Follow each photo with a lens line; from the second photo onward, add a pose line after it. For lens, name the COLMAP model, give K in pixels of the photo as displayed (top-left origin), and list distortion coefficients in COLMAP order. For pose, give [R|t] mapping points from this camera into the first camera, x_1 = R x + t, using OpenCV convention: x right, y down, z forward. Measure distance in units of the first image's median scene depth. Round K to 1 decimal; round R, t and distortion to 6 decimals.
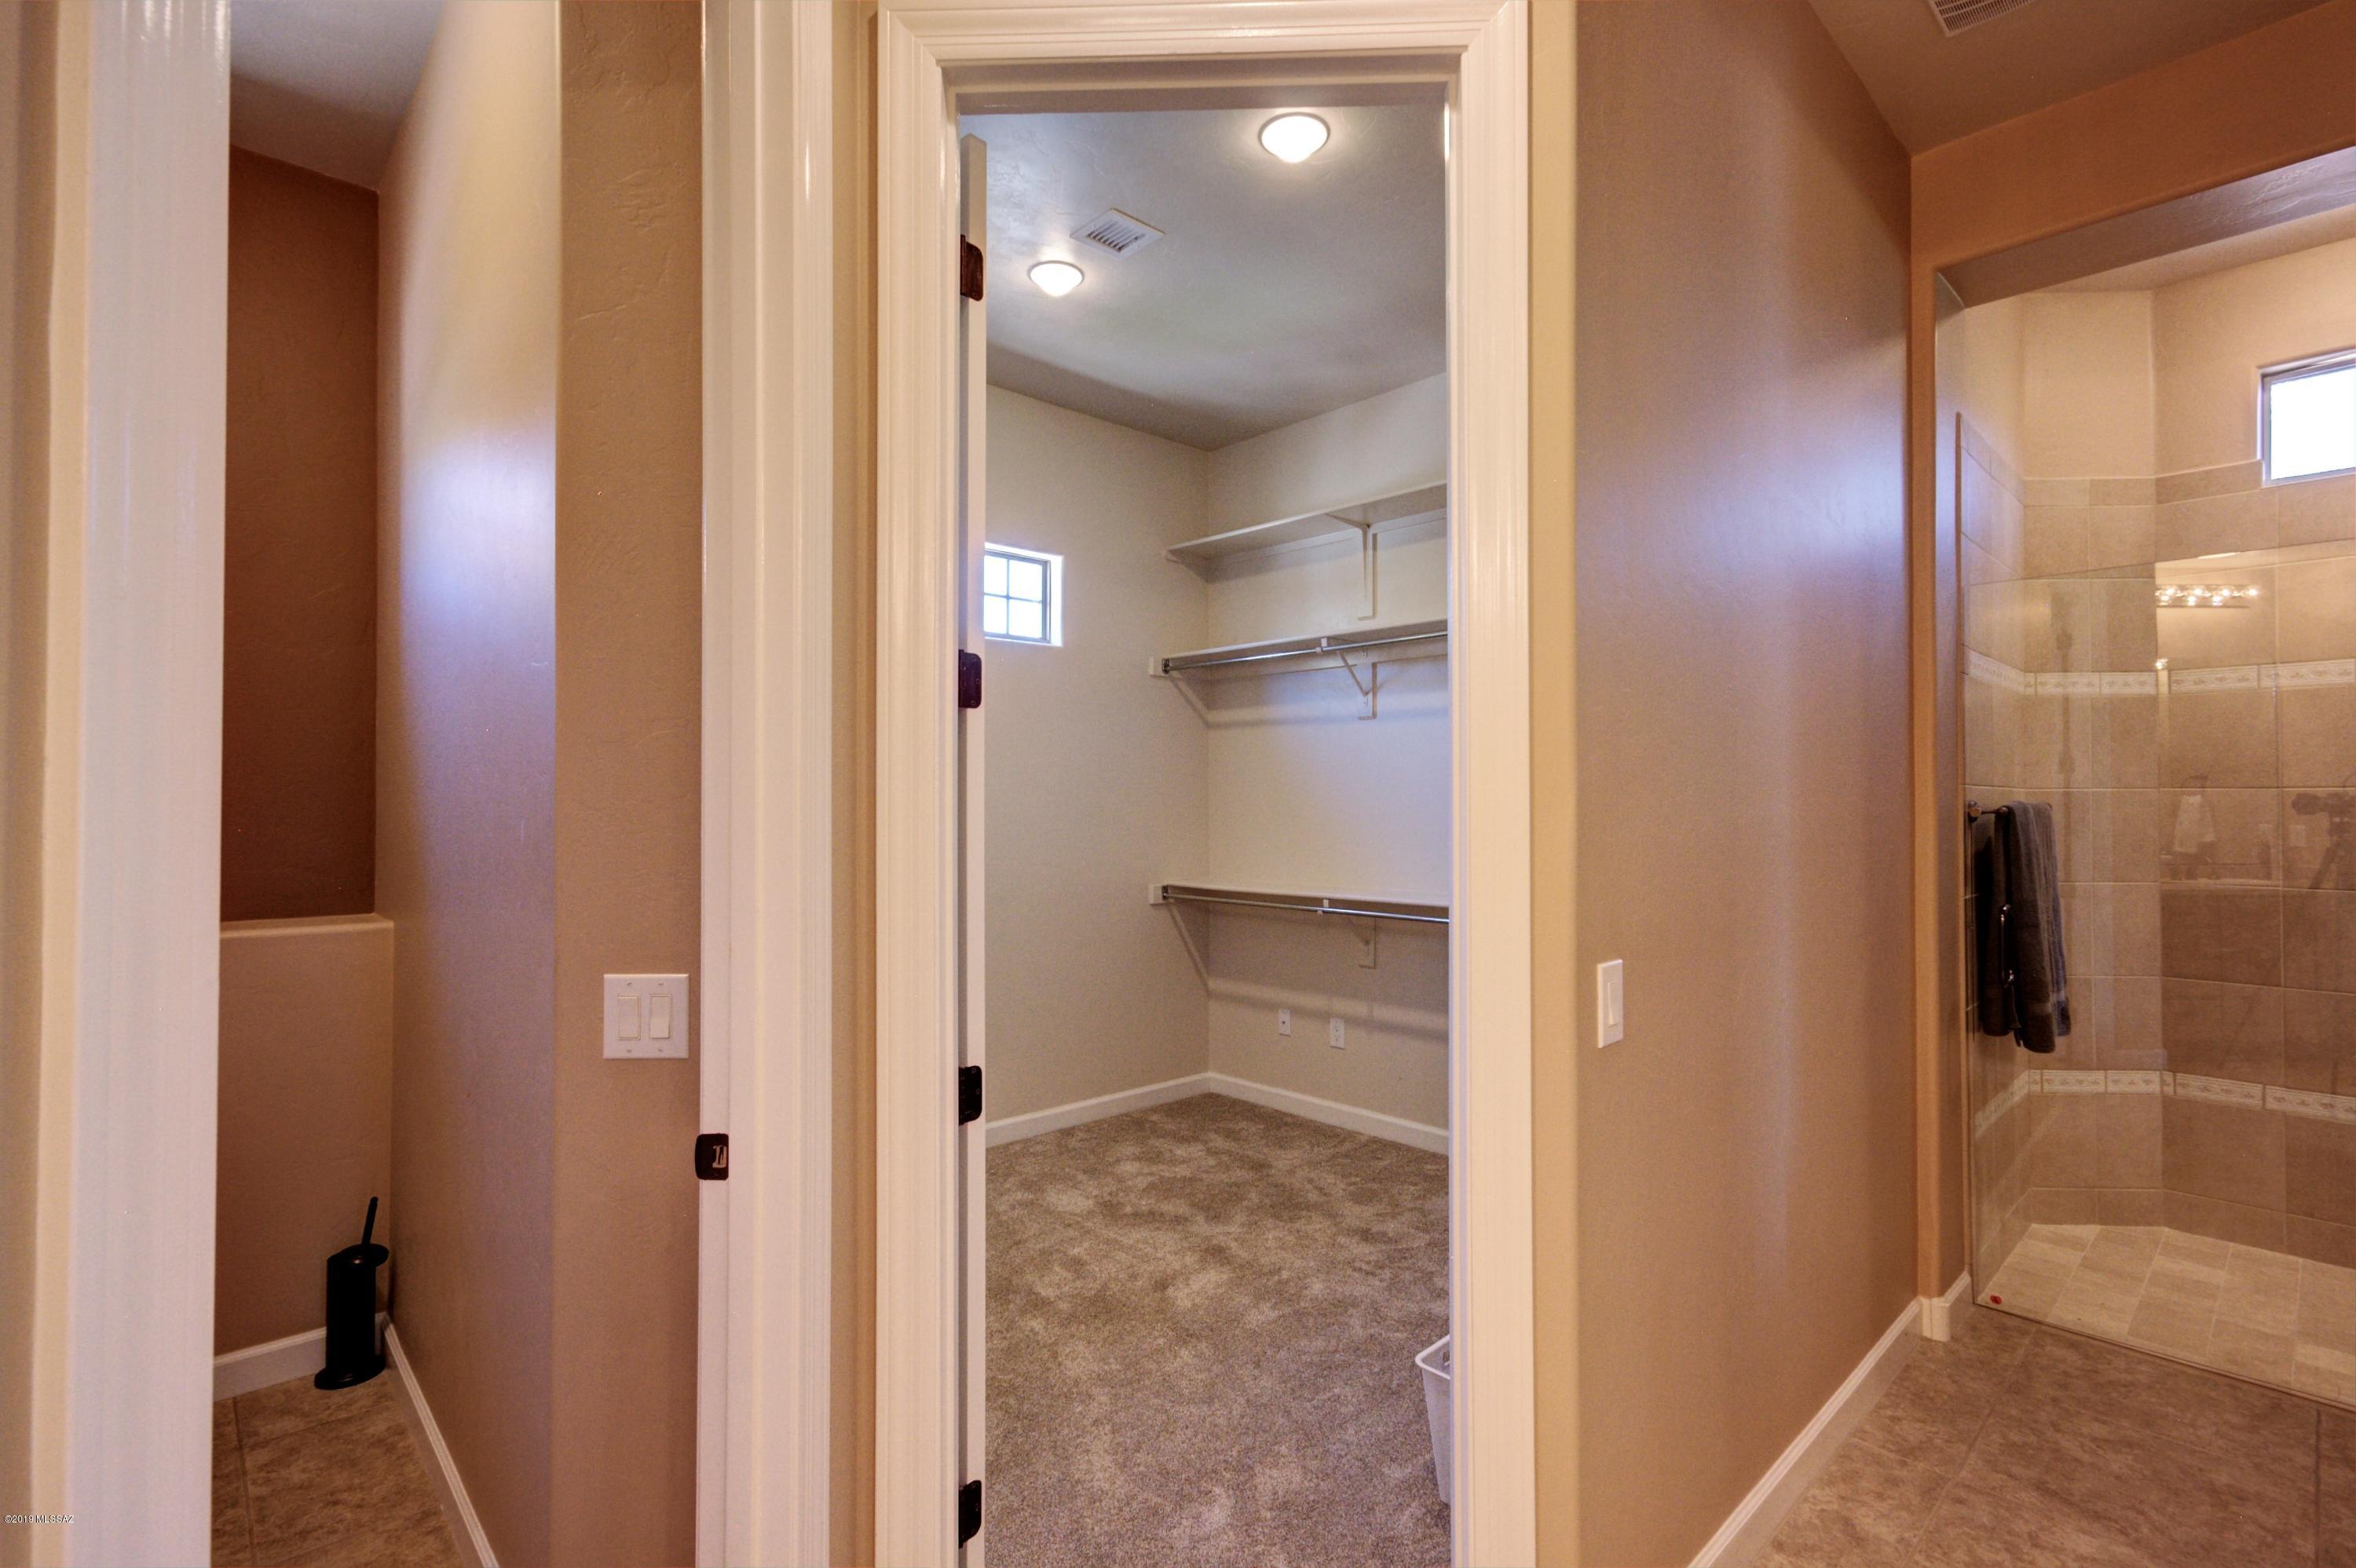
lens RADIAL K [[1079.4, 0, 1183.6], [0, 1079.4, 790.4], [0, 0, 1]] dist [0.002777, 0.000277]
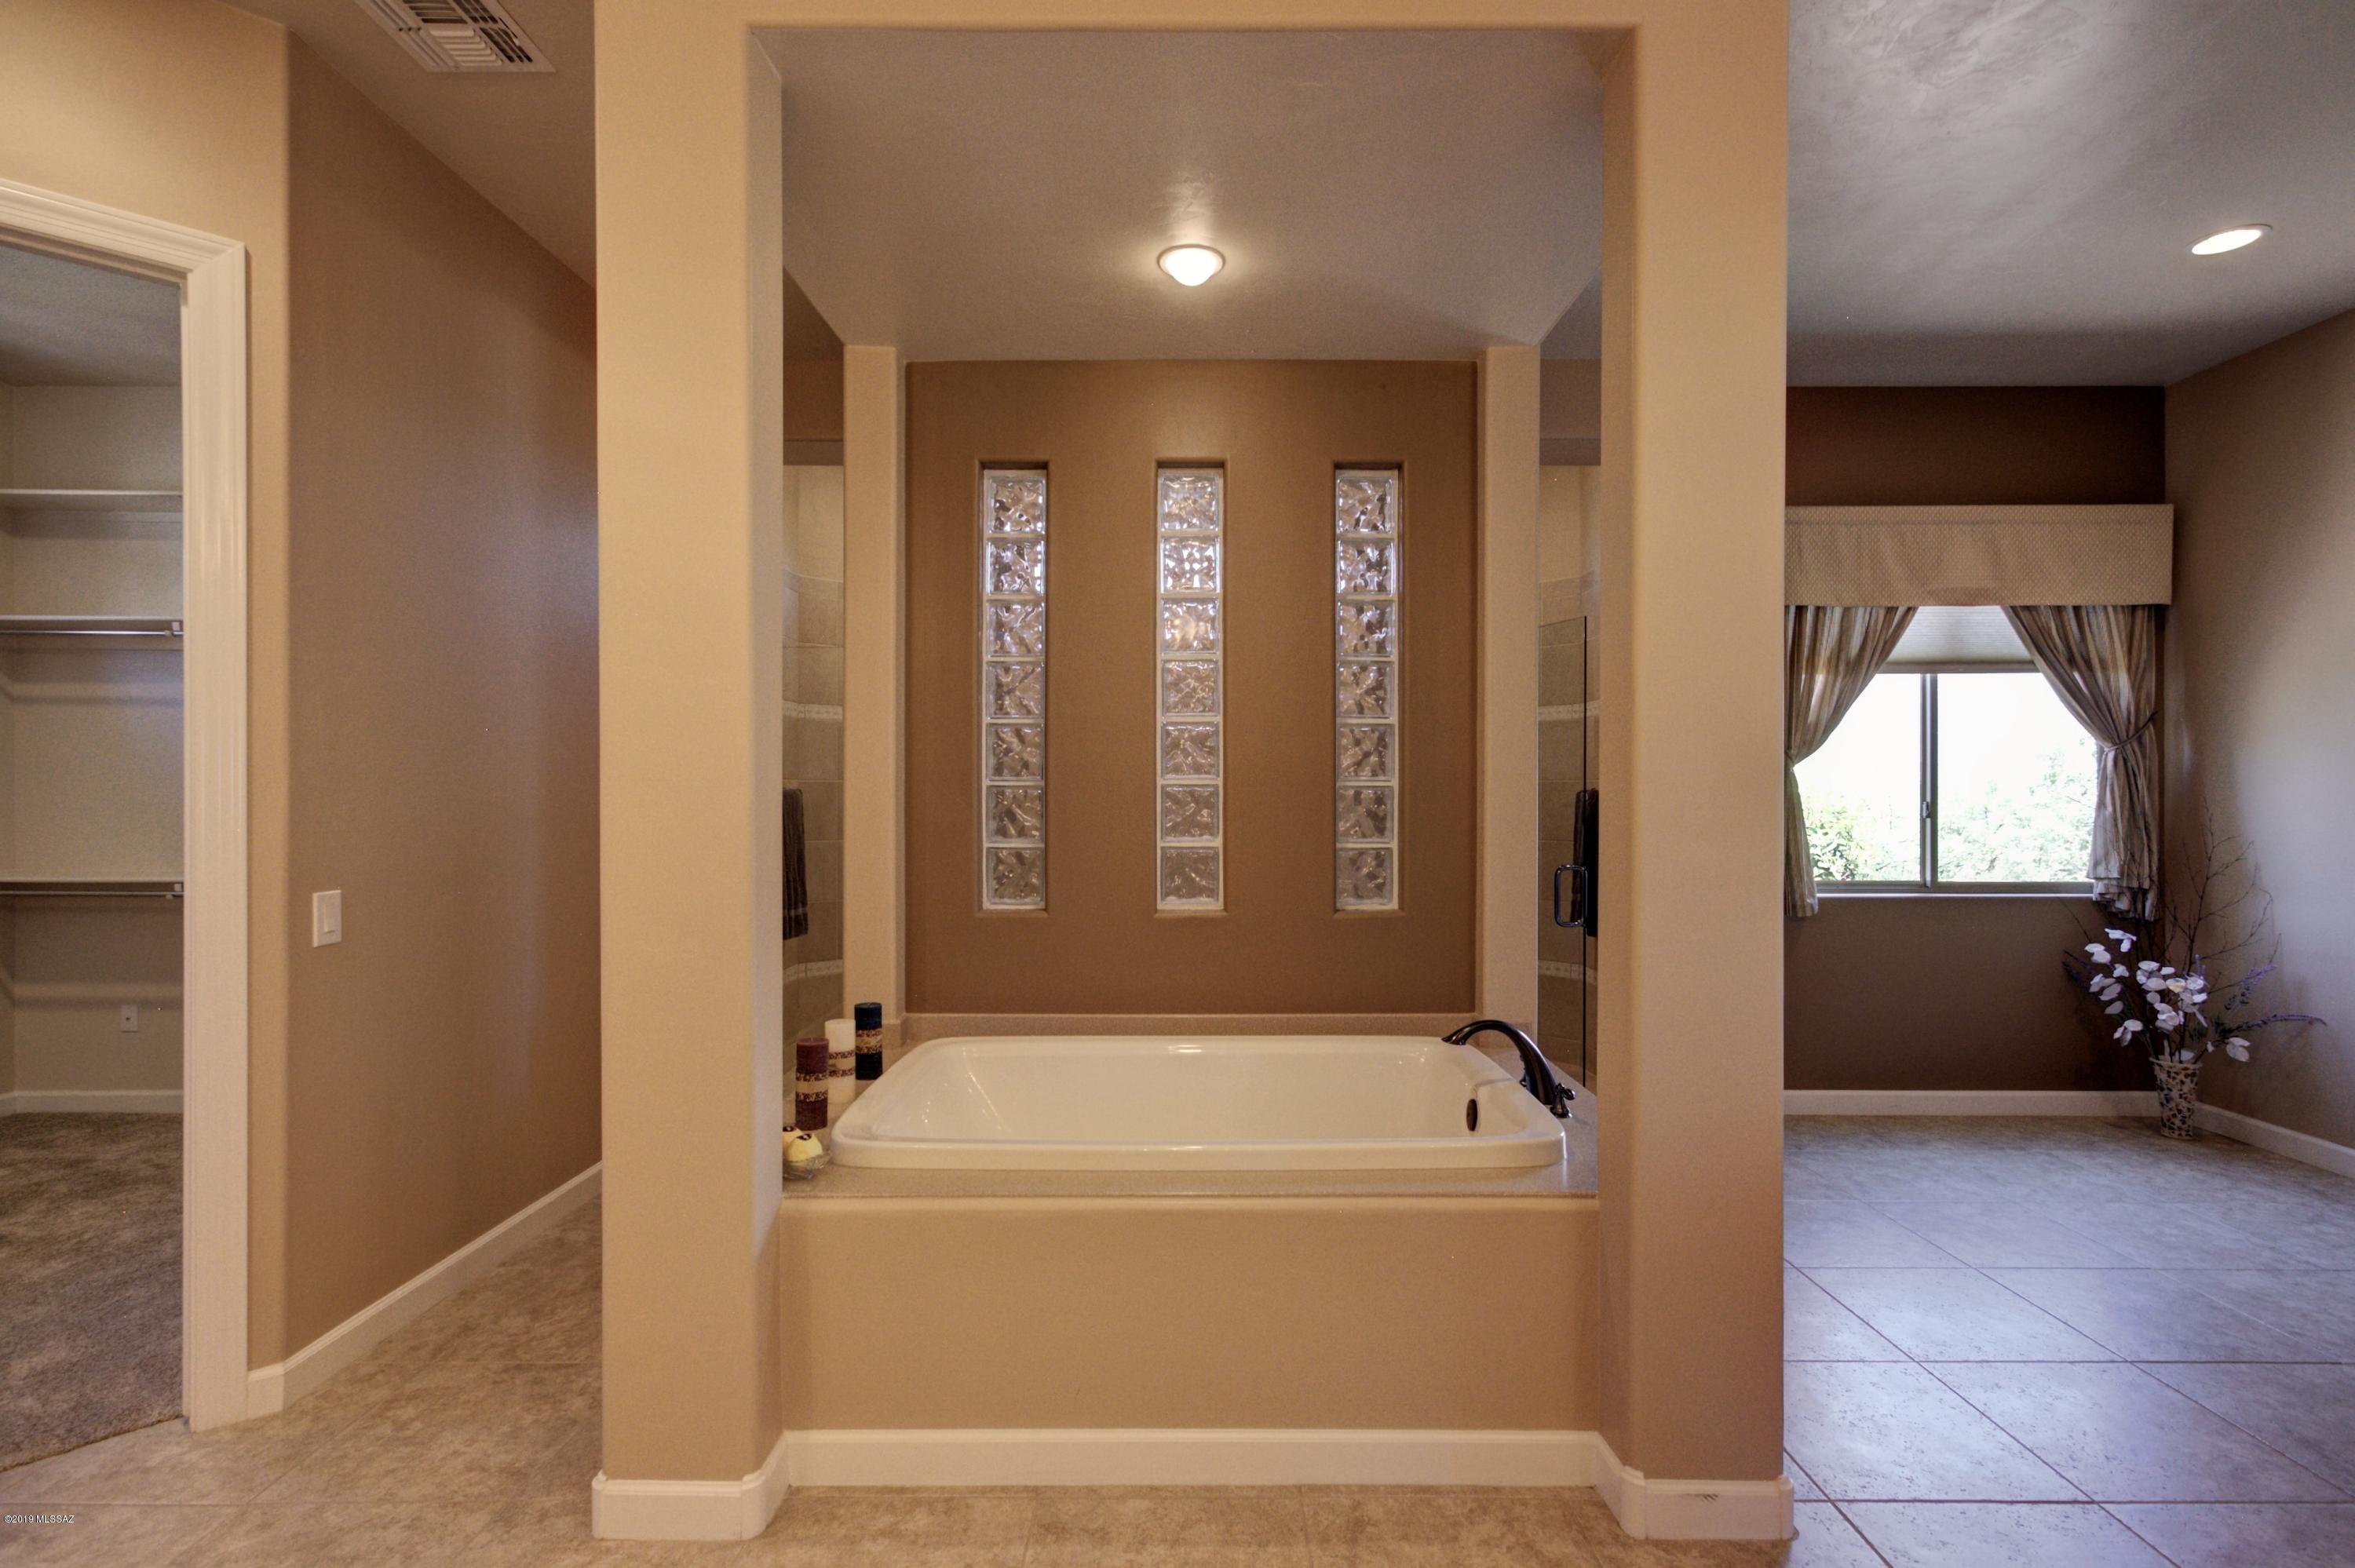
lens RADIAL K [[1078.9, 0, 1183.1], [0, 1078.9, 790.4], [0, 0, 1]] dist [0.002777, 0.000277]
pose [[0.686564, 0.002769, 0.727064, 0.048224], [-0.013096, 0.999878, 0.008558, -0.006793], [-0.726951, -0.015397, 0.686516, -0.409983]]
